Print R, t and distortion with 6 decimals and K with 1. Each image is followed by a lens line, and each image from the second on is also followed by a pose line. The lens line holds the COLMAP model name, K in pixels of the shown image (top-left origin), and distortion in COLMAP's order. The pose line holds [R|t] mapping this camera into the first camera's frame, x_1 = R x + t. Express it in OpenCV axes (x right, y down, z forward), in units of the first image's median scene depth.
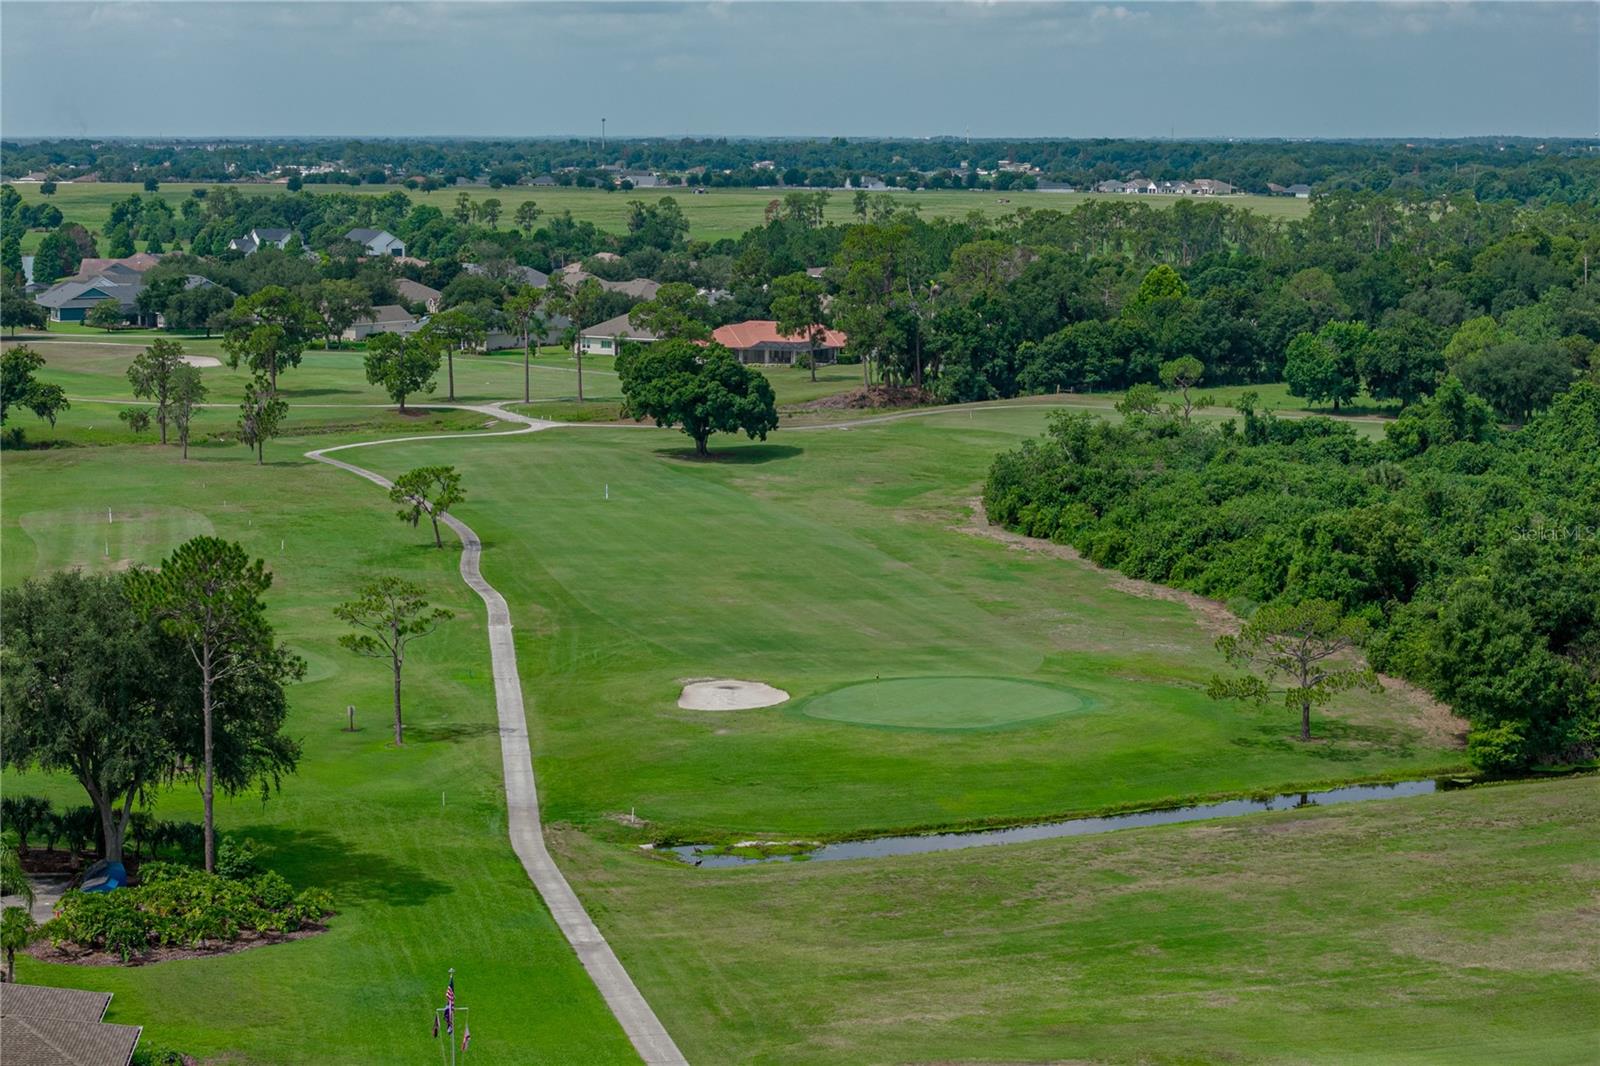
lens RADIAL K [[3254.3, 0, 800.0], [0, 3254.3, 533.6], [0, 0, 1]] dist [0.065547, 0.000000]
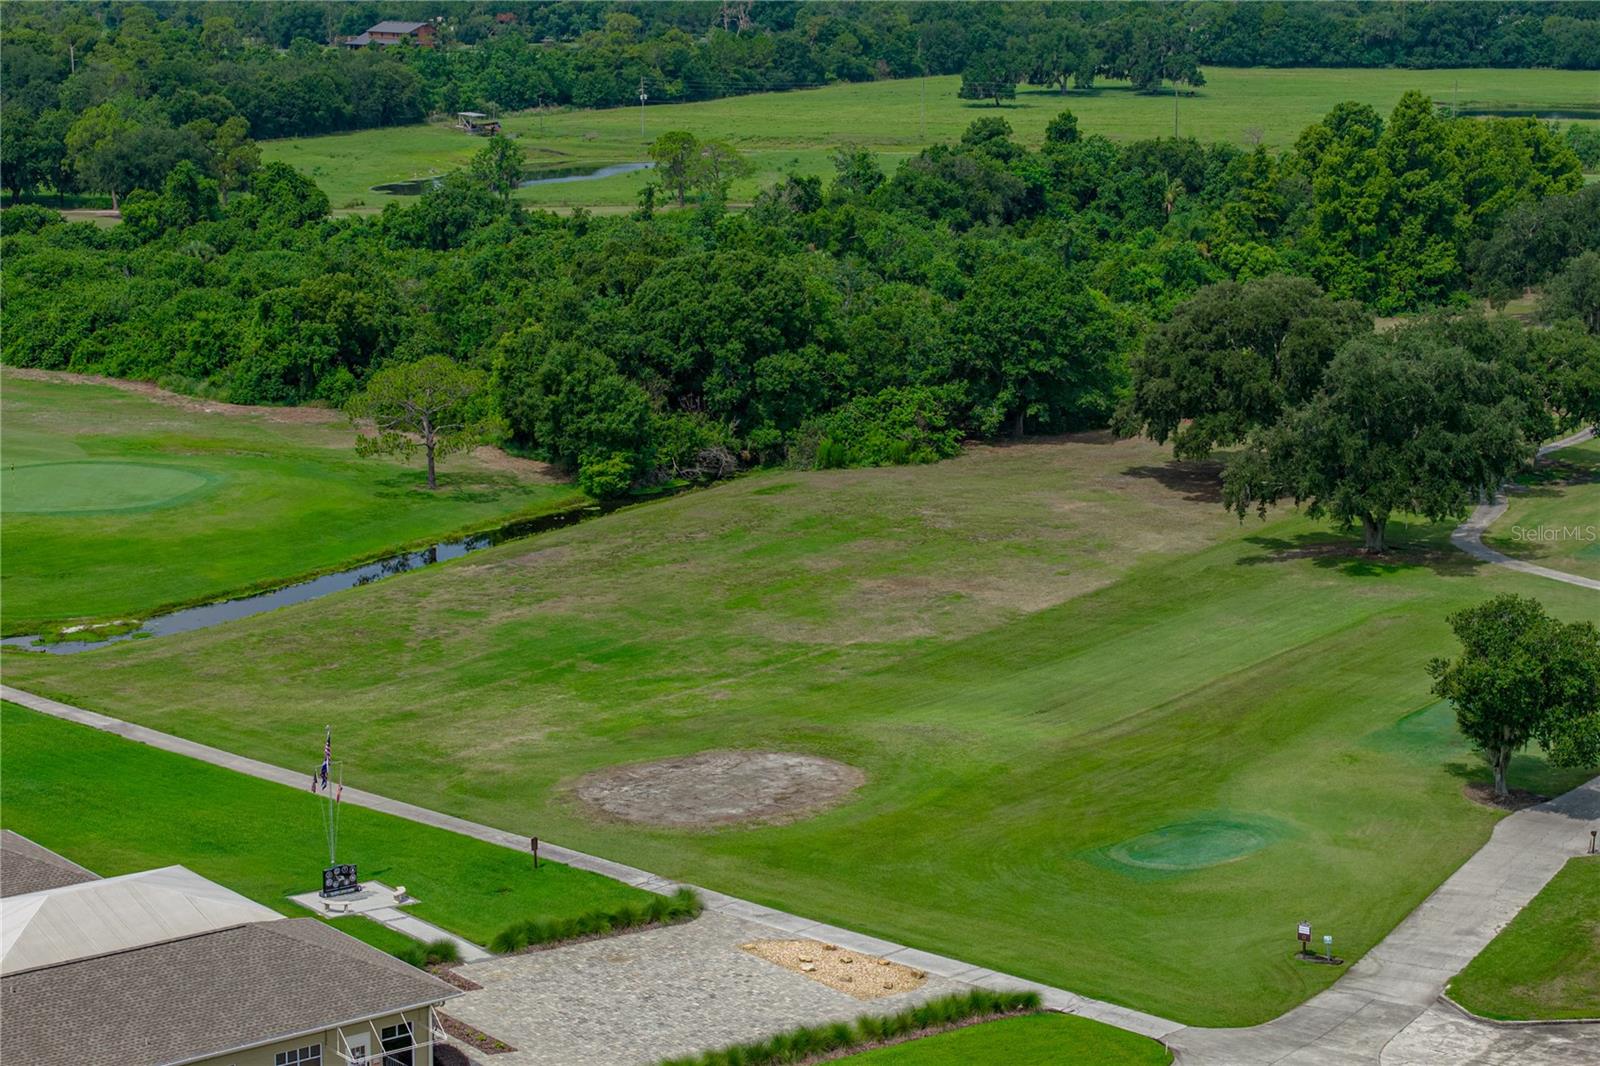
lens RADIAL K [[3254.3, 0, 800.1], [0, 3254.3, 532.7], [0, 0, 1]] dist [0.065547, 0.000000]
pose [[0.848070, -0.100405, 0.520285, -0.250830], [0.068695, 0.994430, 0.079933, 0.000296], [-0.525413, -0.032047, 0.850244, 0.018530]]
